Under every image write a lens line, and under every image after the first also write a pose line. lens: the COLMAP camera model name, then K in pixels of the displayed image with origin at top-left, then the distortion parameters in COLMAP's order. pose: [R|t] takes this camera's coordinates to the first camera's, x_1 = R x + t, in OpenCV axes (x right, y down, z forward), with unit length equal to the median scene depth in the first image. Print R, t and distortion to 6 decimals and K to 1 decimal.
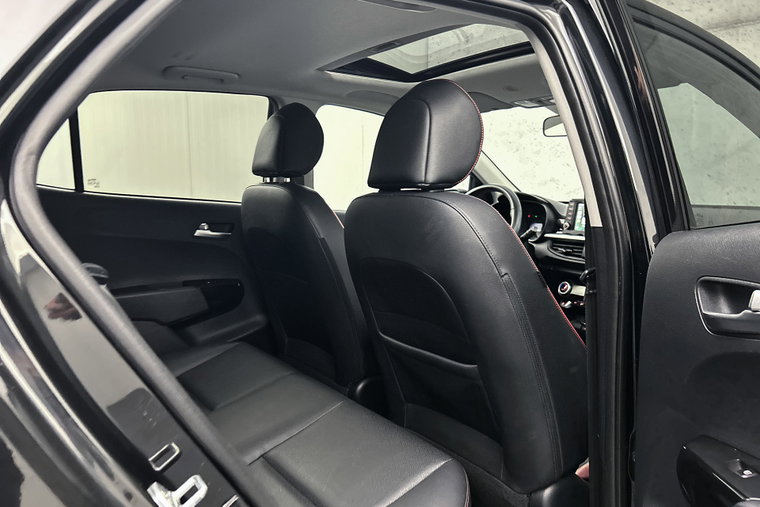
lens RADIAL K [[576.8, 0, 374.6], [0, 576.8, 257.5], [0, 0, 1]] dist [0.048012, -0.049810]
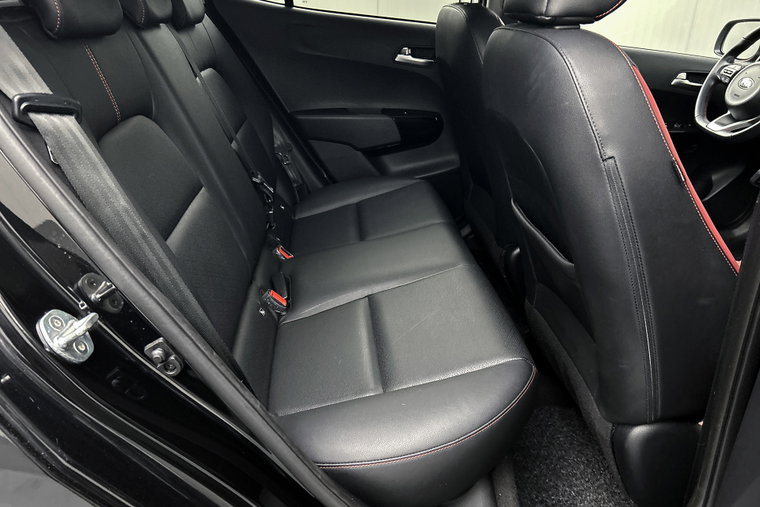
lens RADIAL K [[576.8, 0, 376.2], [0, 576.8, 259.8], [0, 0, 1]] dist [0.048012, -0.049810]
pose [[0.858842, 0.235163, -0.455070, 0.172767], [-0.090185, 0.943931, 0.317585, -0.028186], [0.504239, -0.231715, 0.831896, 0.111505]]
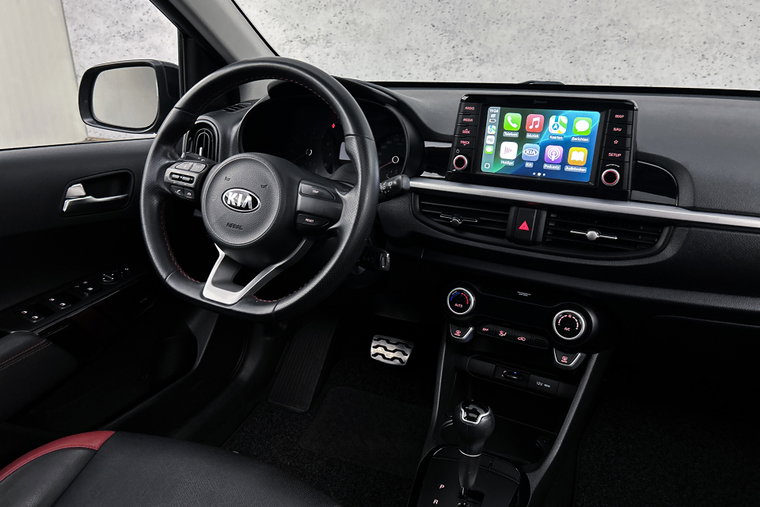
lens RADIAL K [[576.8, 0, 376.8], [0, 576.8, 259.3], [0, 0, 1]] dist [0.048012, -0.049810]
pose [[0.853870, -0.201715, 0.479810, 0.065831], [0.080777, 0.962036, 0.260695, -0.106468], [-0.514181, -0.183842, 0.837747, 0.701755]]
